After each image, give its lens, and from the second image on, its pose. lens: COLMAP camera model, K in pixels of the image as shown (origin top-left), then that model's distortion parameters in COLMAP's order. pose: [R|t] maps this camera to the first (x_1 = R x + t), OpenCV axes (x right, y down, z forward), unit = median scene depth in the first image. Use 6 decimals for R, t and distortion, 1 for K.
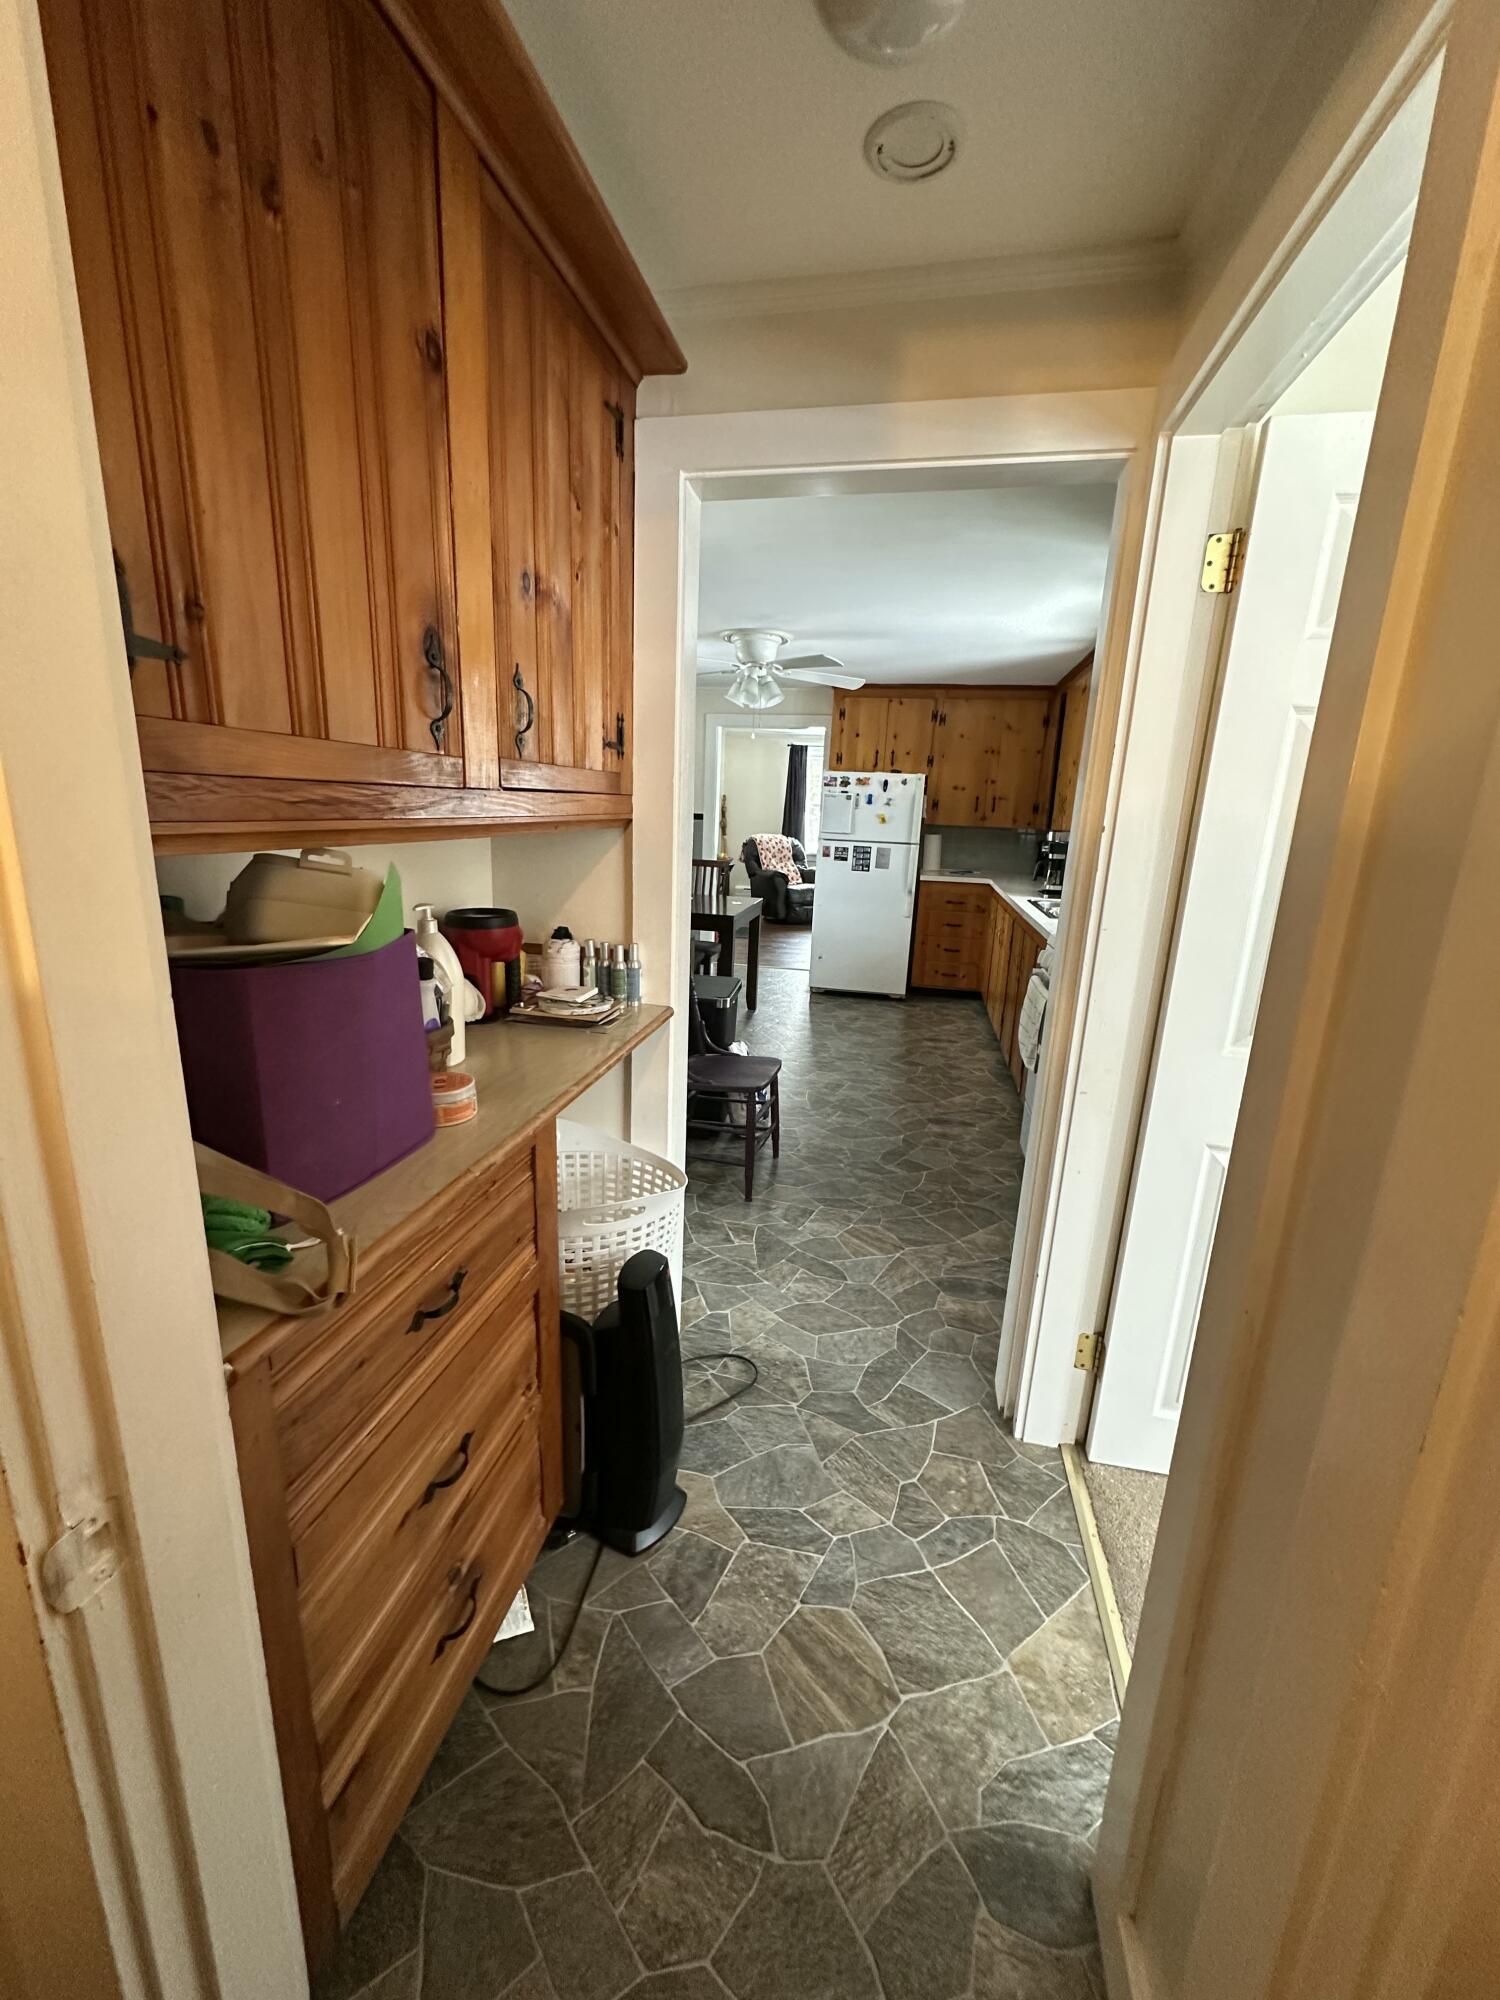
lens RADIAL K [[794.6, 0, 741.1], [0, 794.6, 1001.9], [0, 0, 1]] dist [-0.001707, 0.000193]
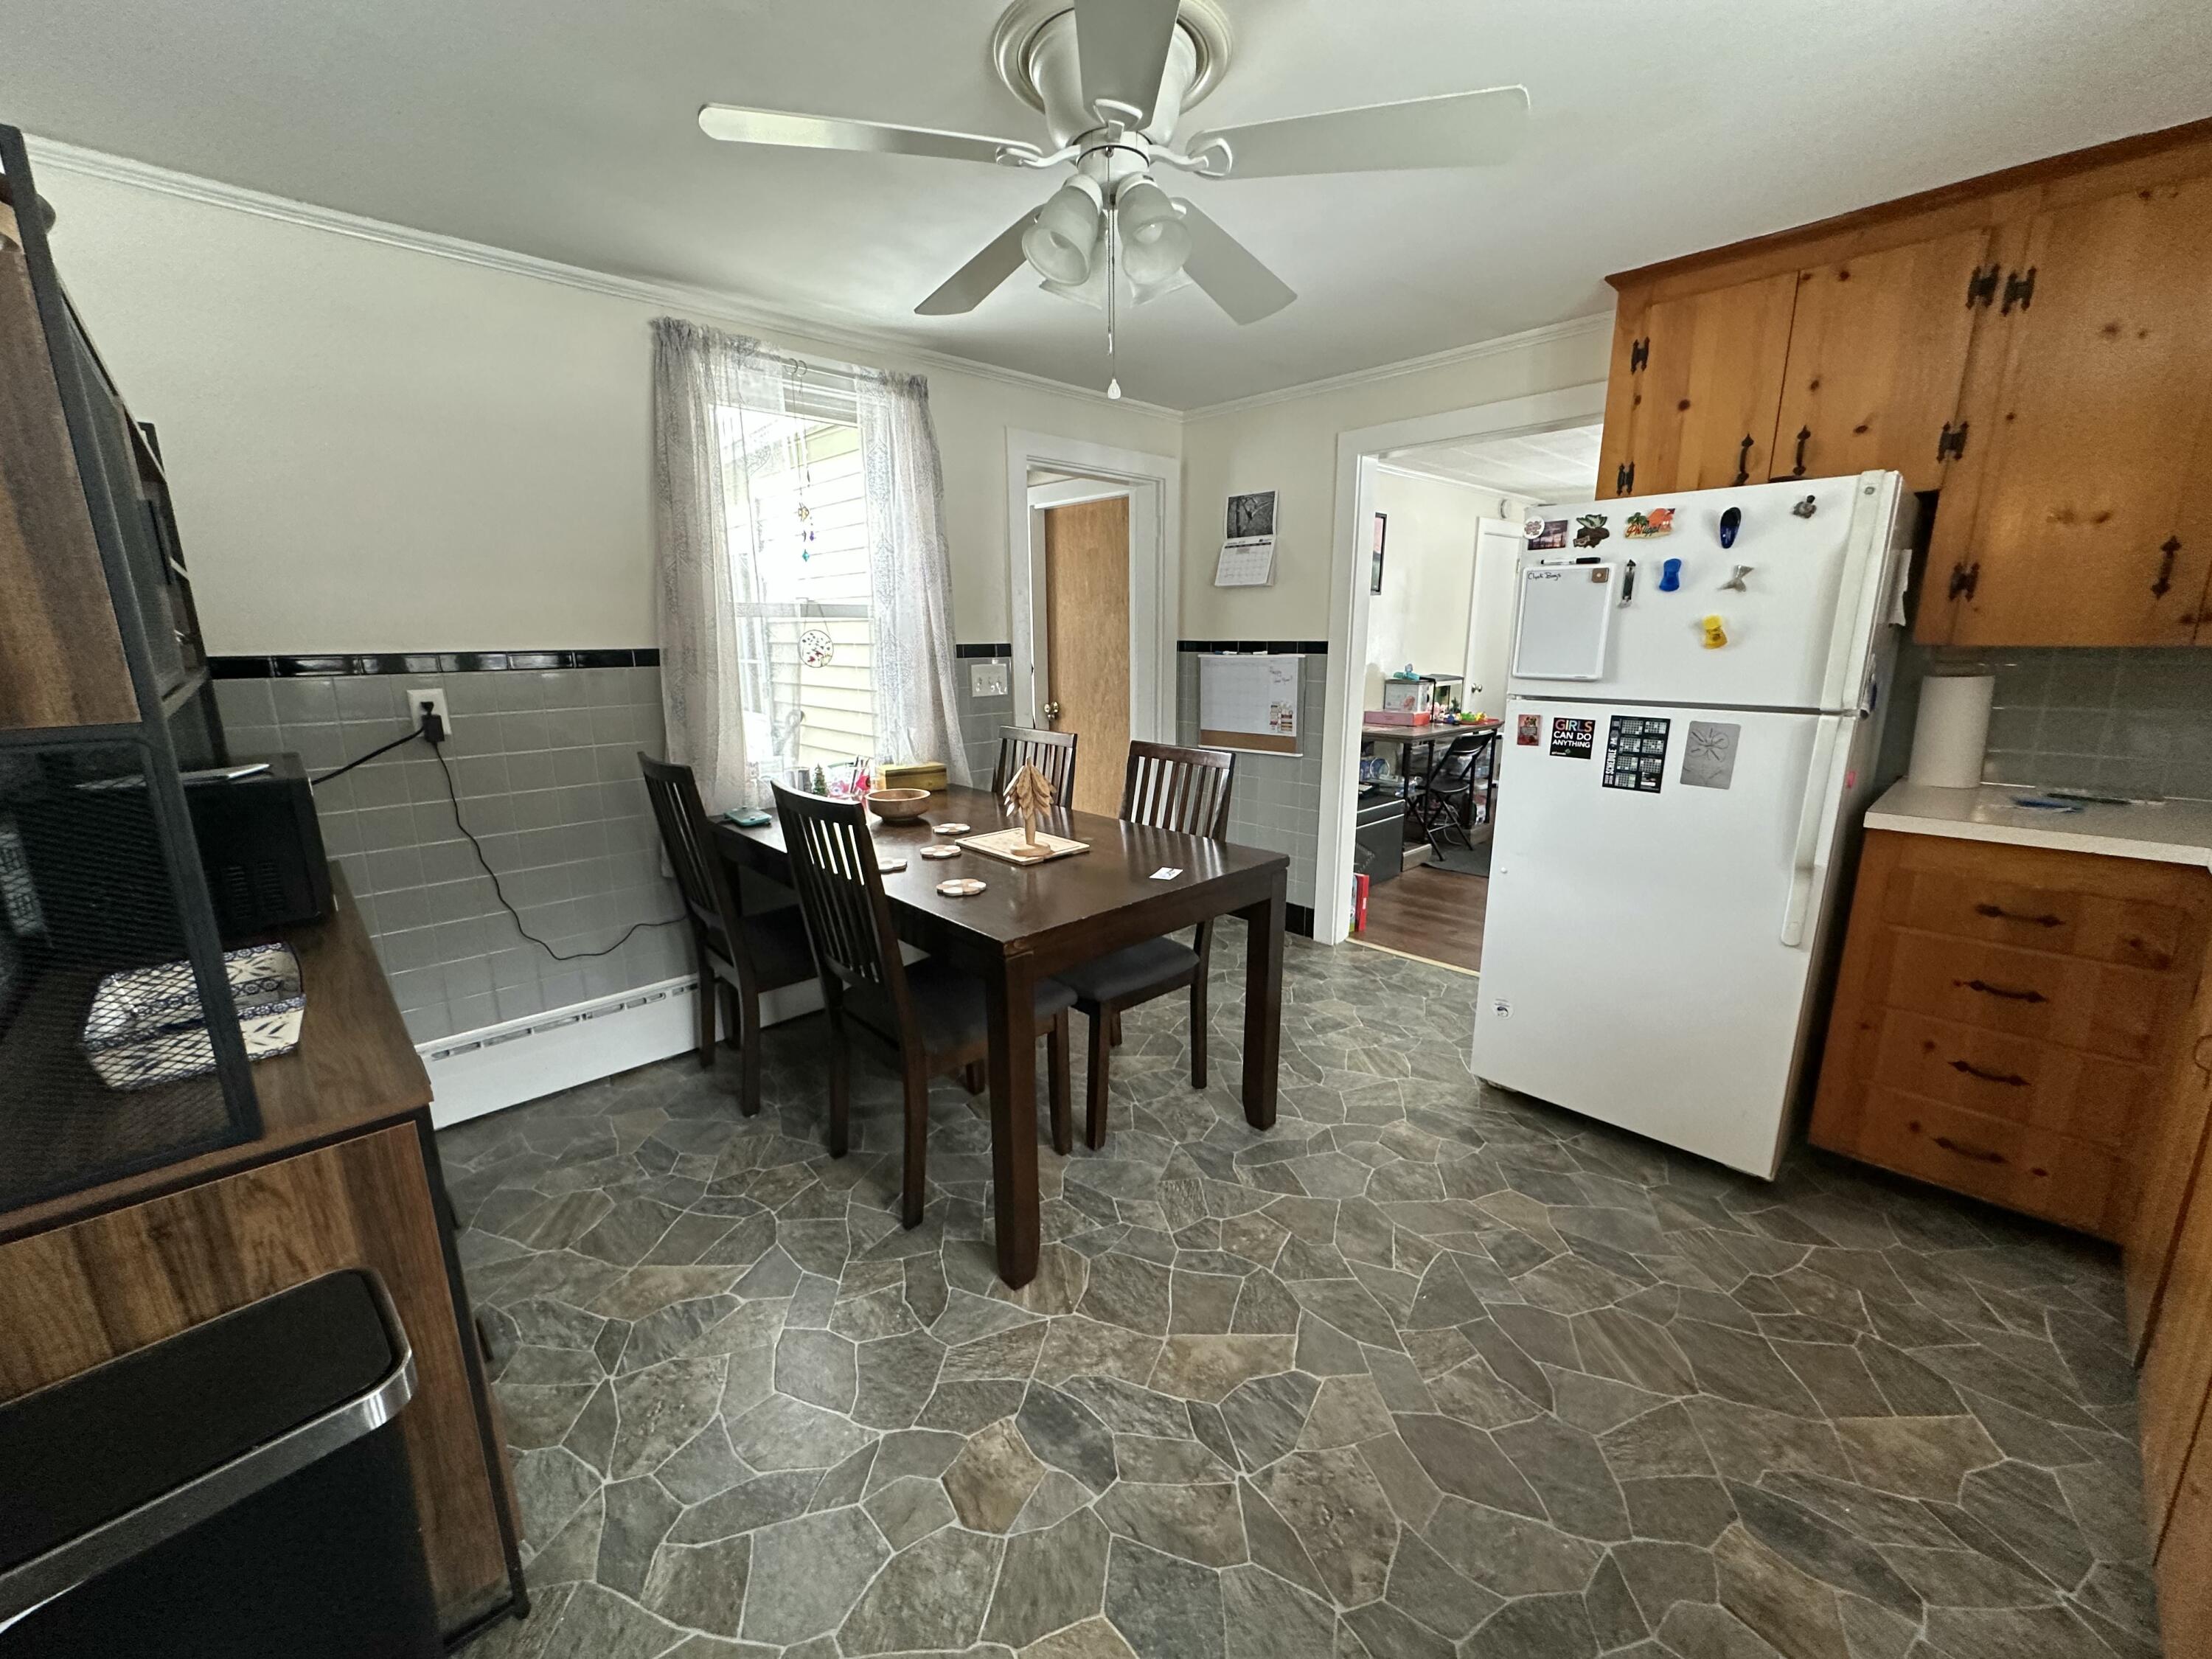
lens RADIAL K [[878.8, 0, 1106.0], [0, 878.8, 829.5], [0, 0, 1]] dist [-0.001707, 0.000193]
pose [[0.822890, 0.081870, -0.562271, 0.181663], [-0.101053, 0.994876, -0.003034, -0.126473], [0.559142, 0.059316, 0.826947, 0.577055]]
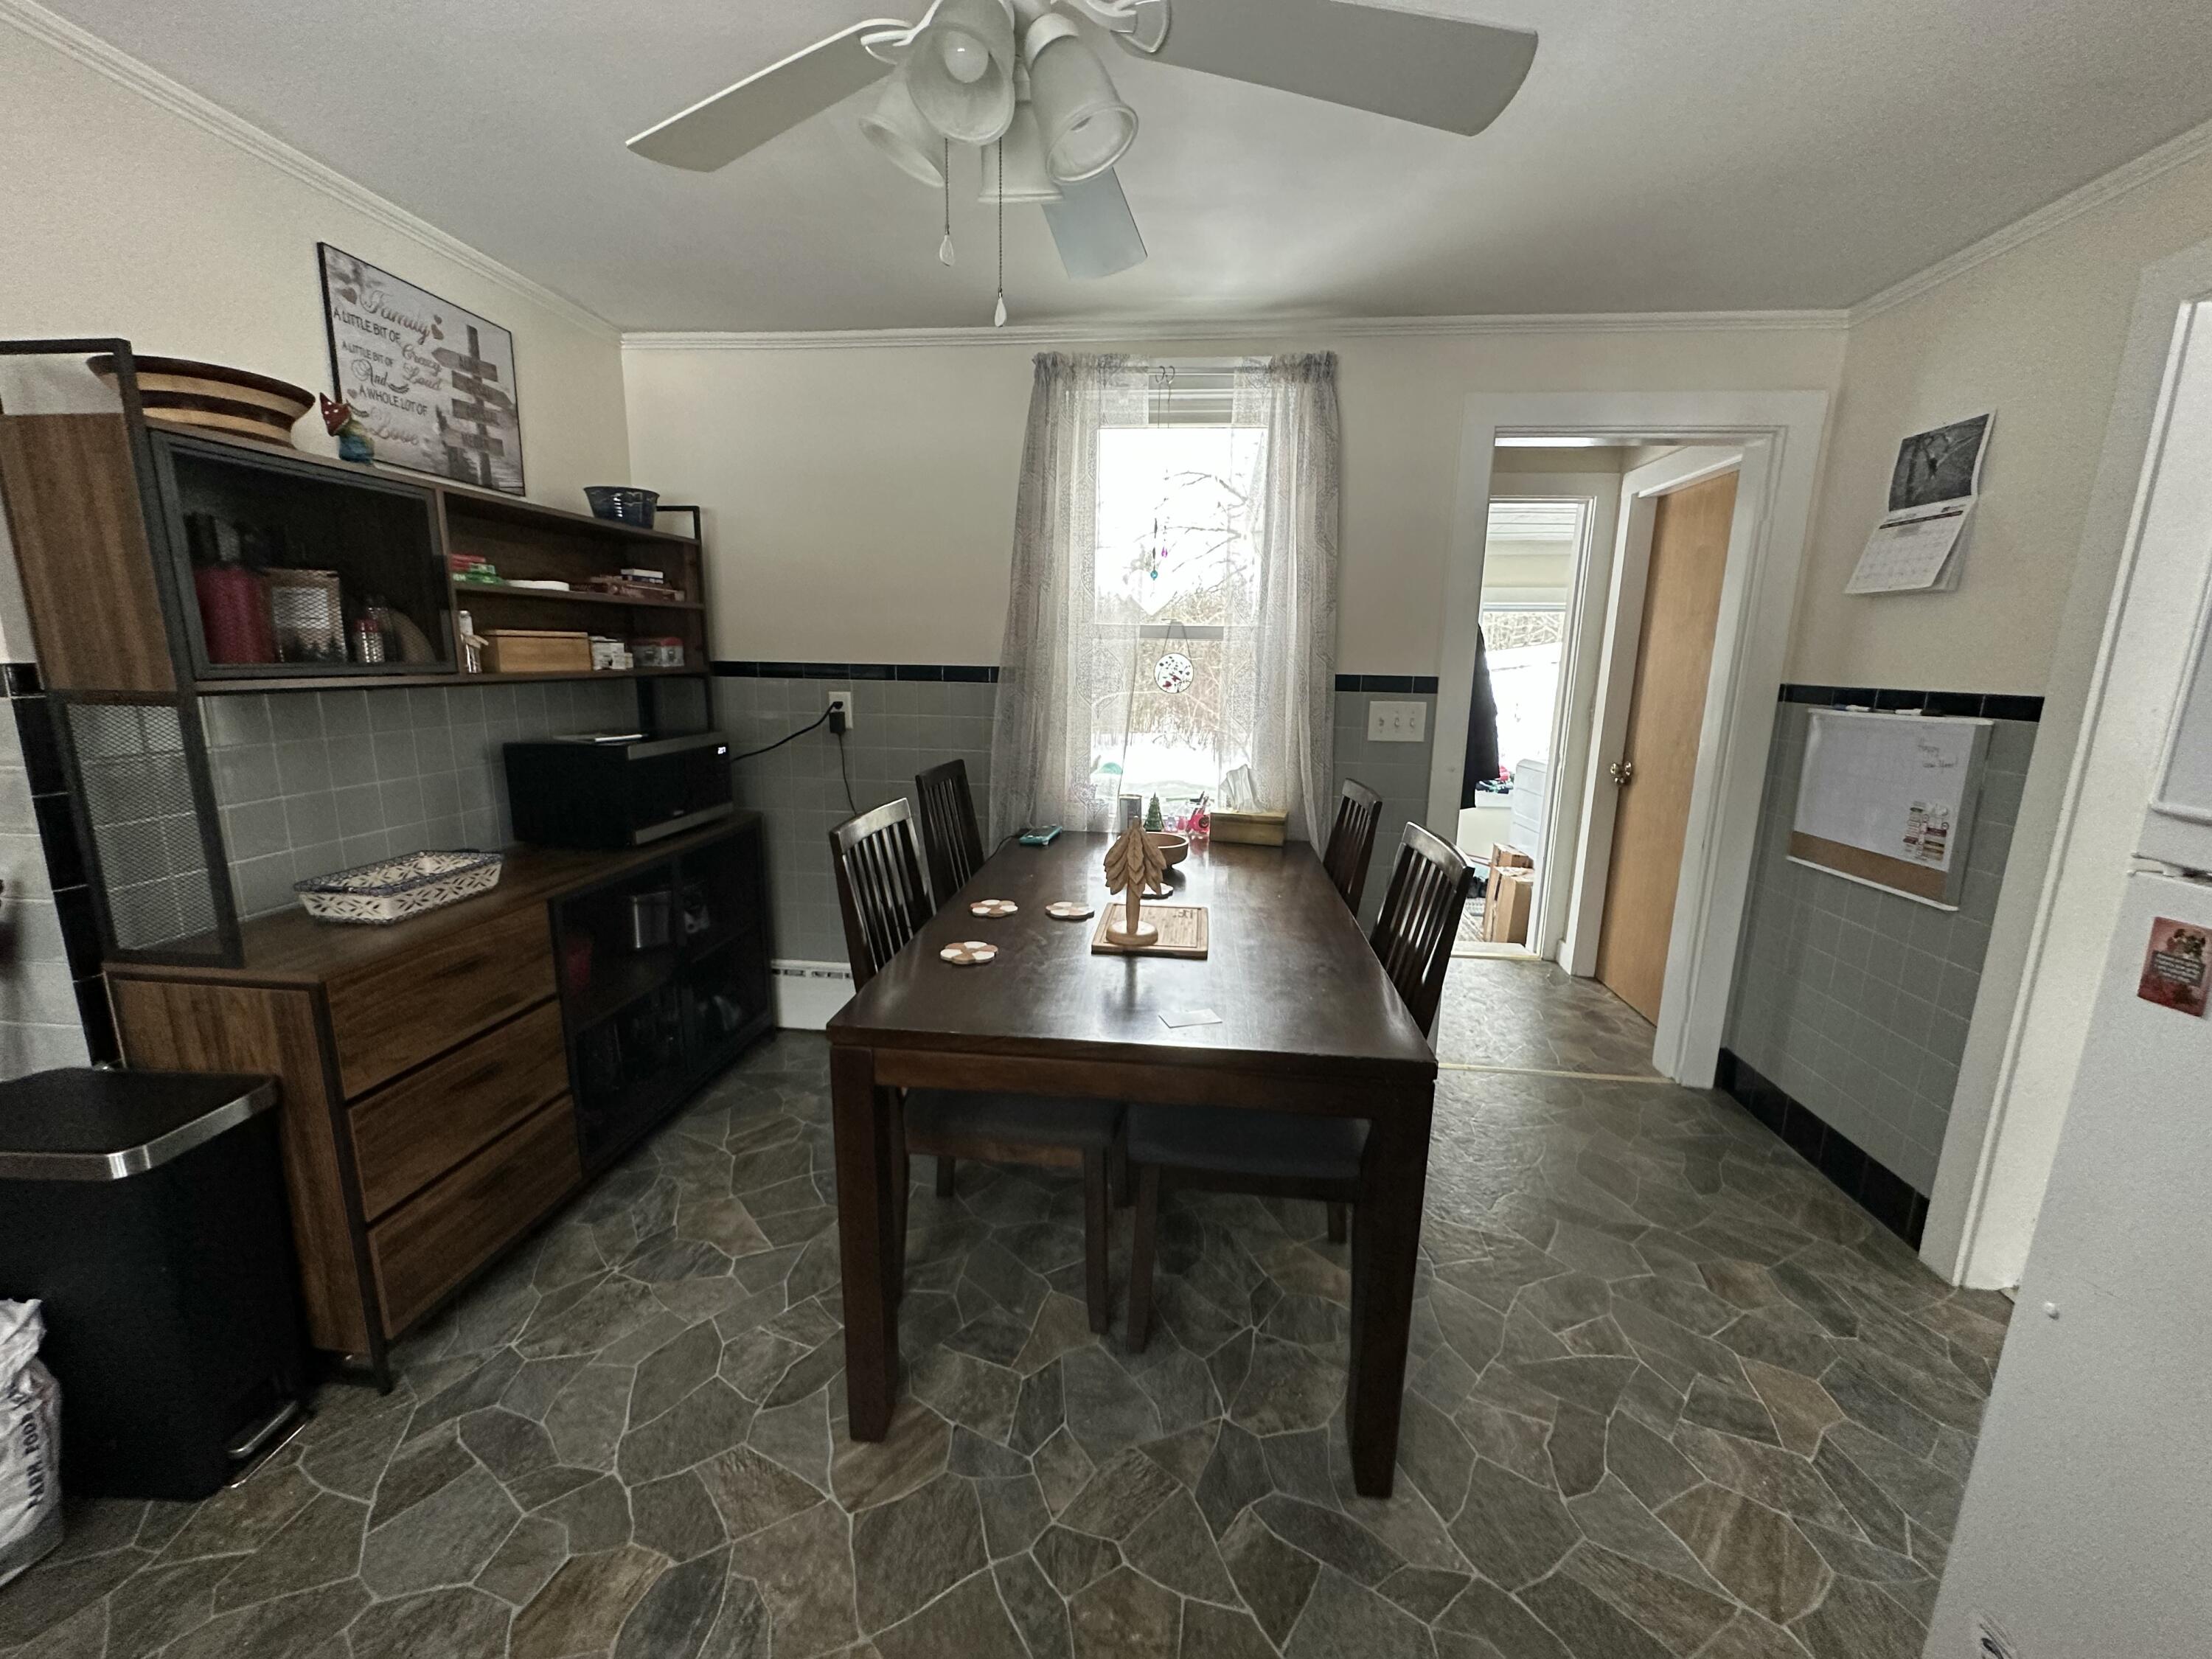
lens RADIAL K [[881.9, 0, 1106.0], [0, 881.9, 829.5], [0, 0, 1]] dist [-0.002782, -0.000111]
pose [[0.102819, 0.157670, -0.982124, 0.229391], [-0.256711, 0.958116, 0.126940, -0.188248], [0.961003, 0.239070, 0.138988, 0.828709]]
